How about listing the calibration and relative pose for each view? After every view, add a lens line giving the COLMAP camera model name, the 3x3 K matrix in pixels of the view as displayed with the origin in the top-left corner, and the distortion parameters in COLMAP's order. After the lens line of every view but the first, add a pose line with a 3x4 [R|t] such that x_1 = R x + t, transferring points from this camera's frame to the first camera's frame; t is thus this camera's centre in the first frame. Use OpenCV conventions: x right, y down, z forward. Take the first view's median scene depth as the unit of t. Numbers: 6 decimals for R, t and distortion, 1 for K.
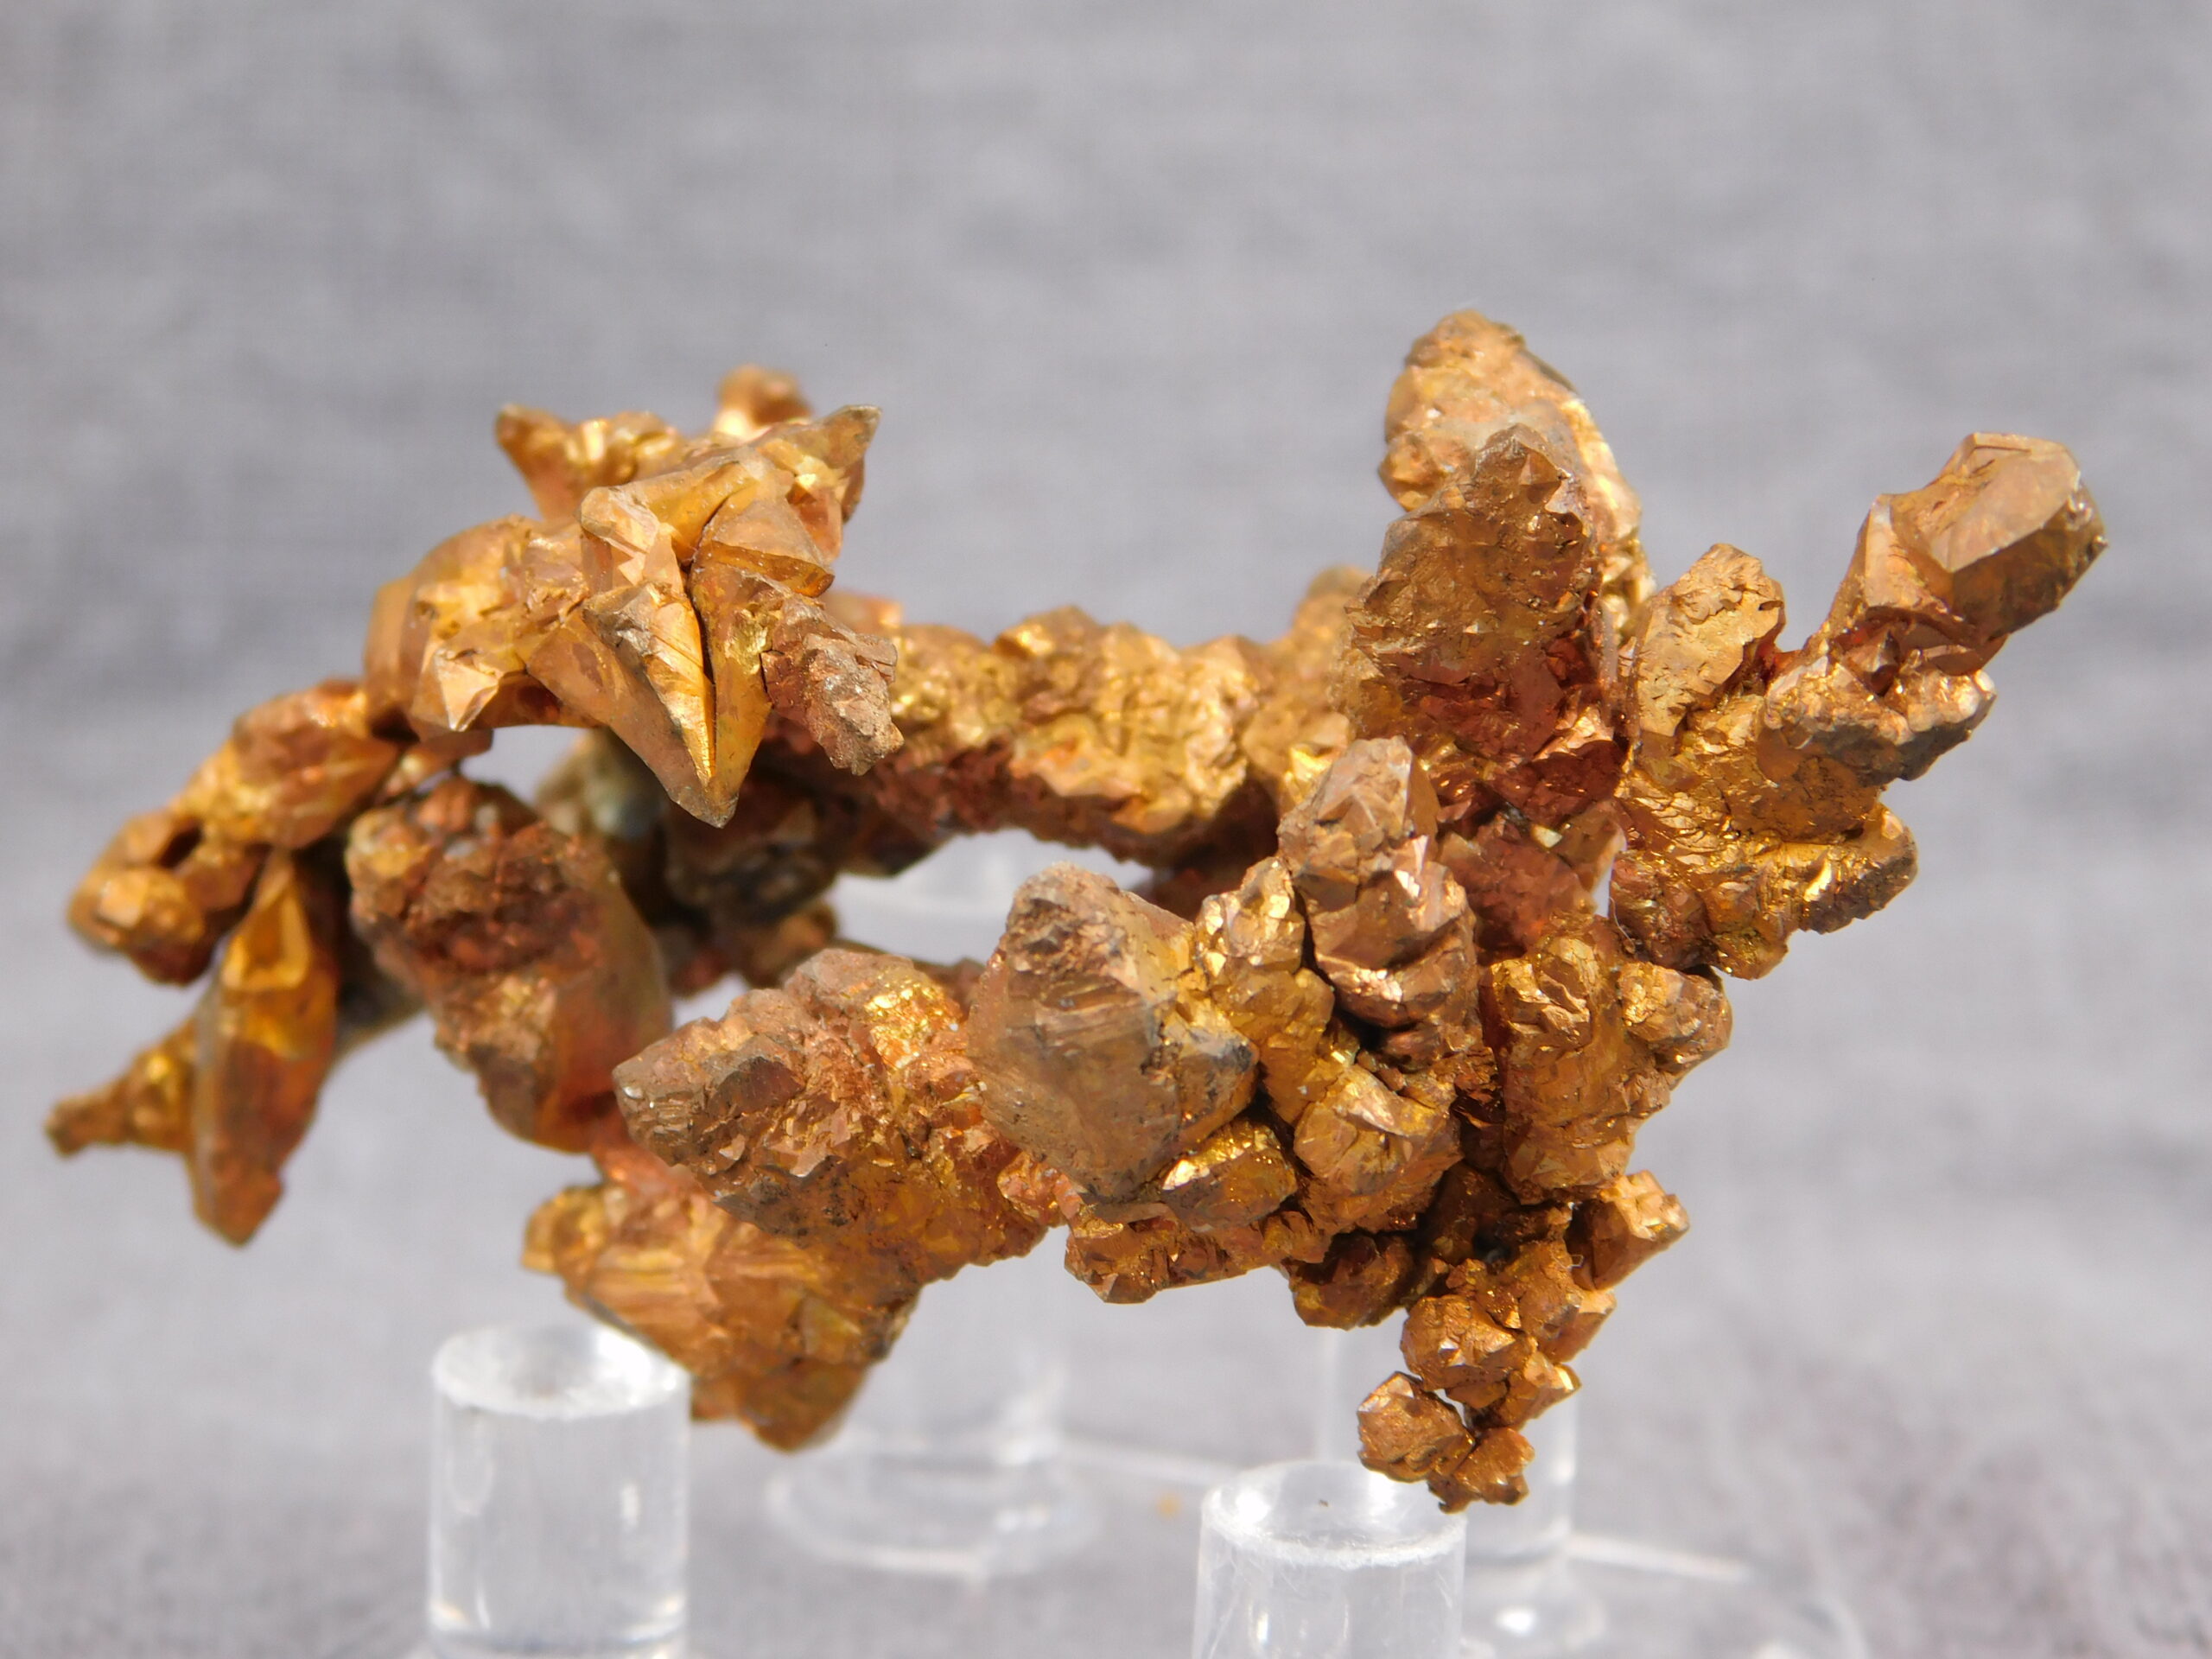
lens RADIAL K [[6559.4, 0, 1106.0], [0, 6559.4, 829.5], [0, 0, 1]] dist [-0.331014, 2.717598]
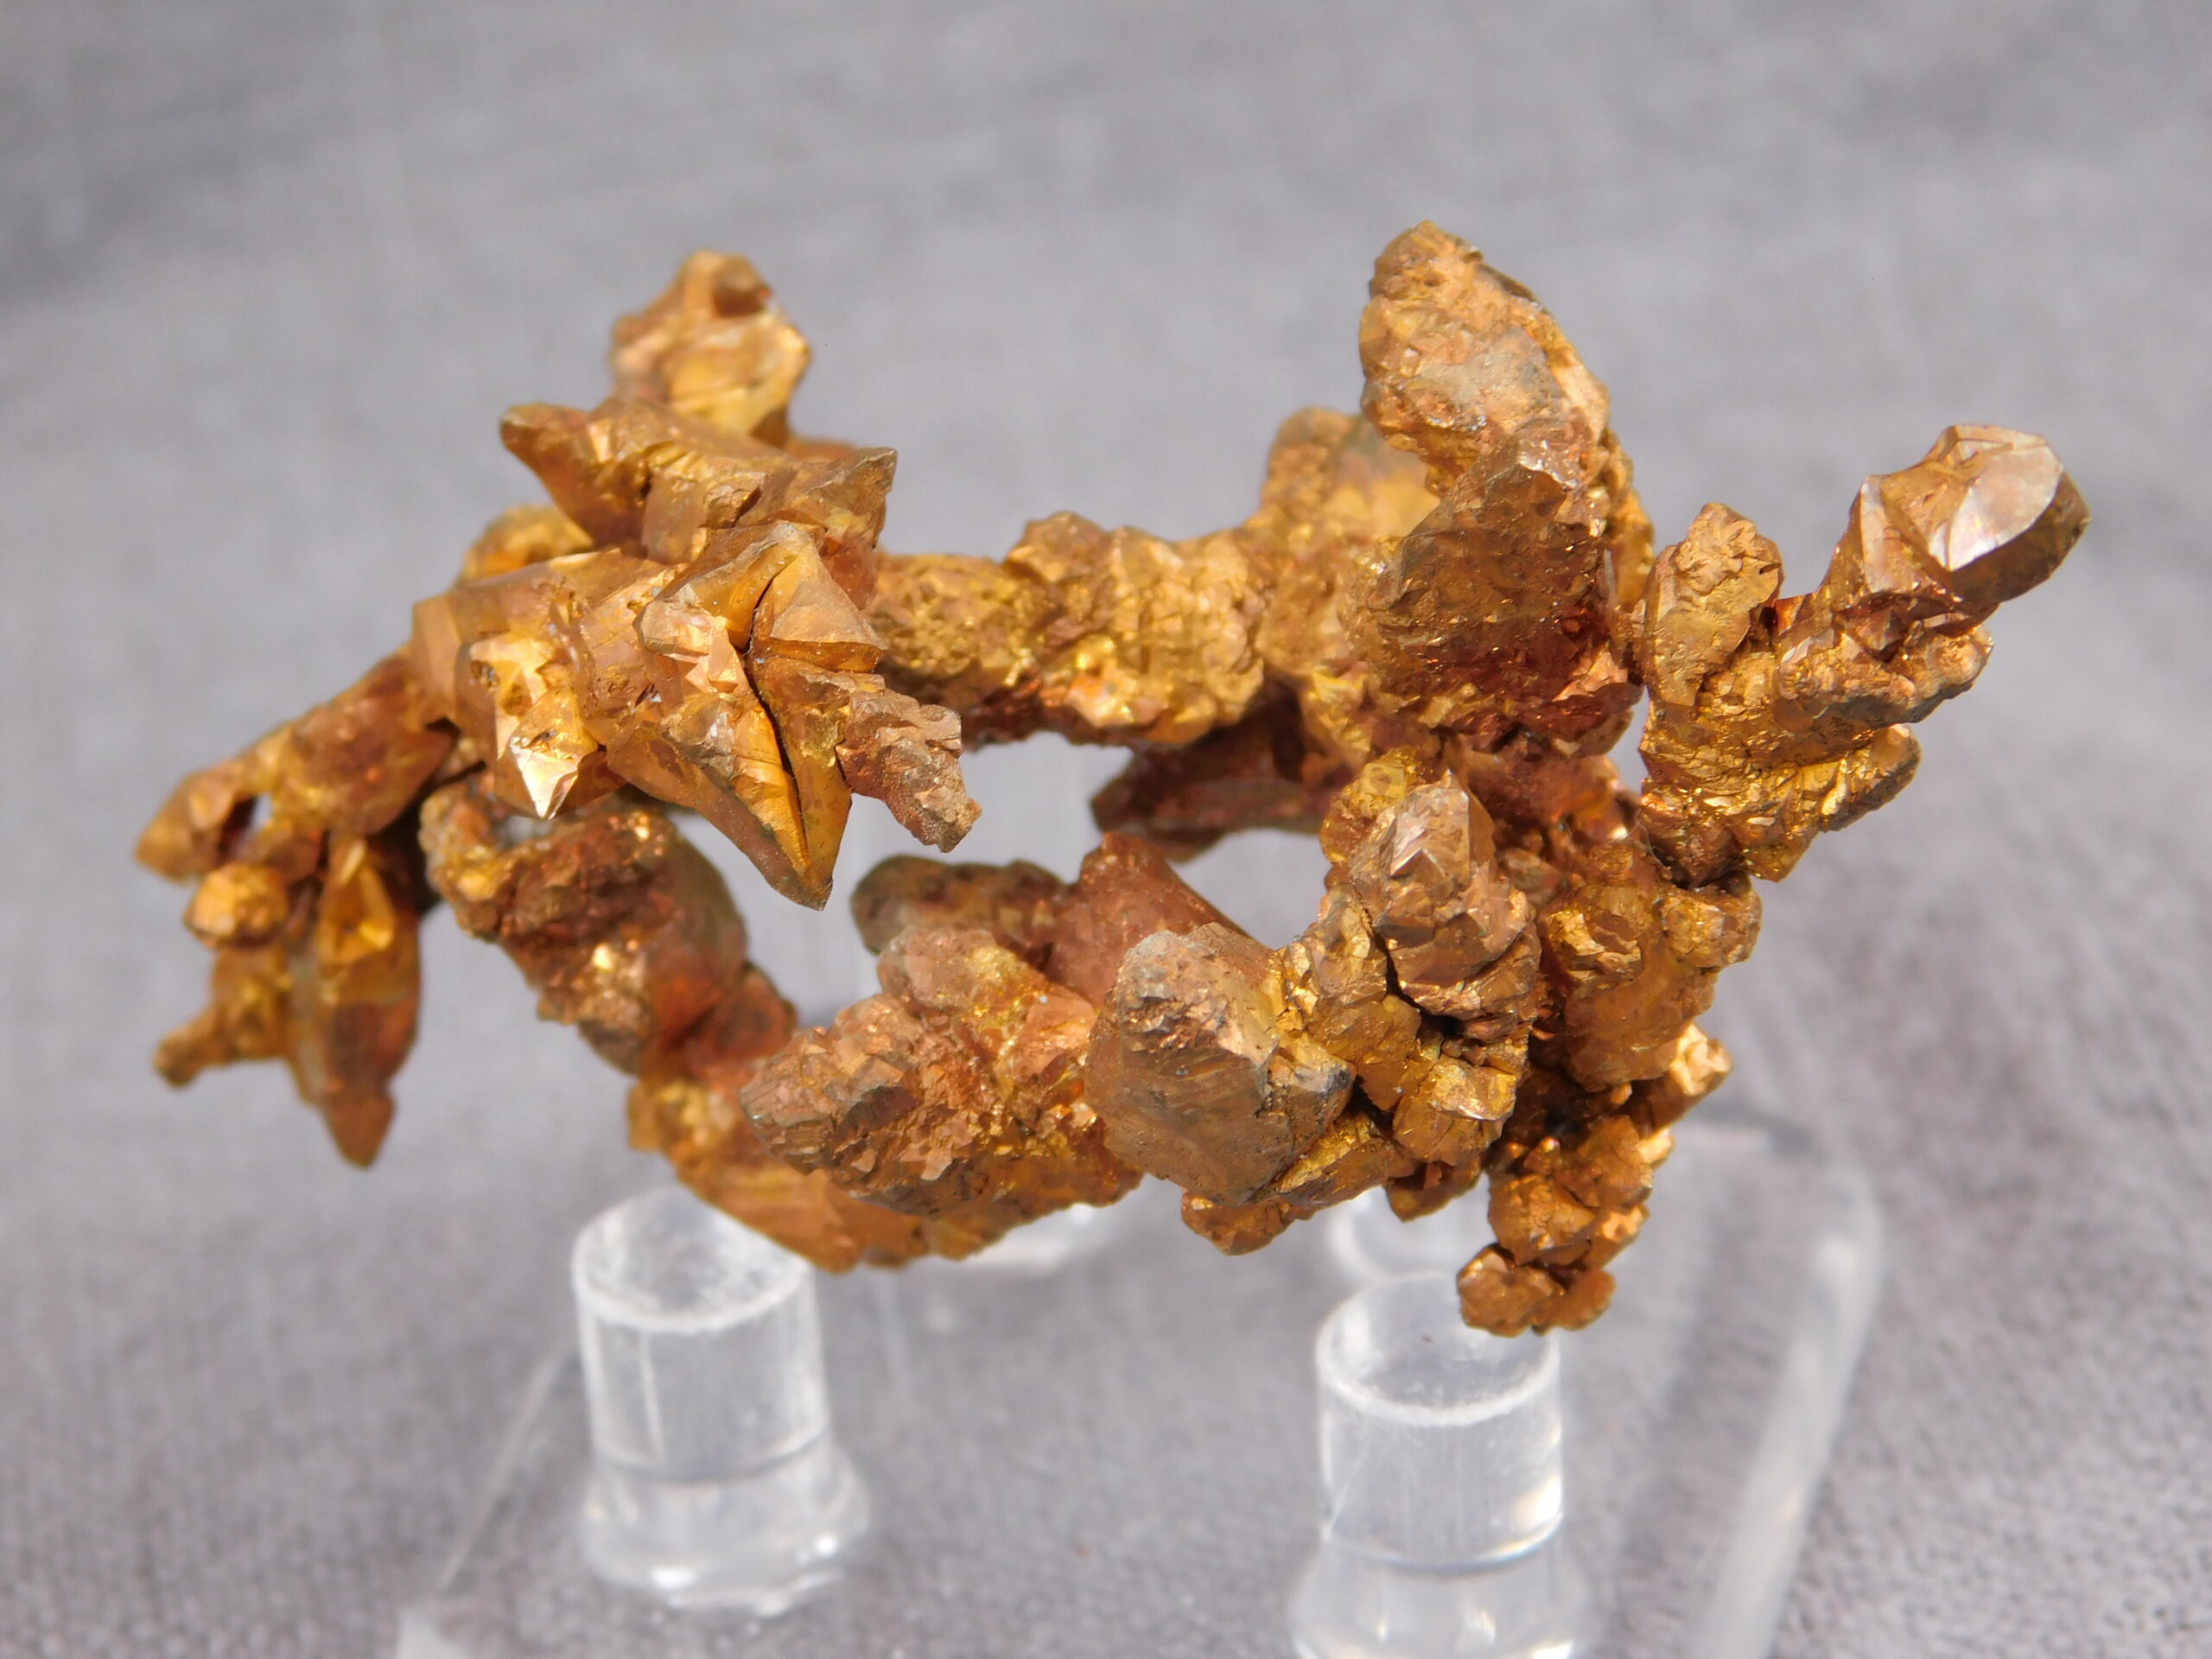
lens RADIAL K [[6559.4, 0, 1106.0], [0, 6559.4, 829.5], [0, 0, 1]] dist [-0.331014, 2.717598]
pose [[0.987963, -0.147223, 0.047478, -0.061254], [0.126529, 0.945673, 0.299487, -0.323445], [-0.088990, -0.289875, 0.952918, -0.016170]]
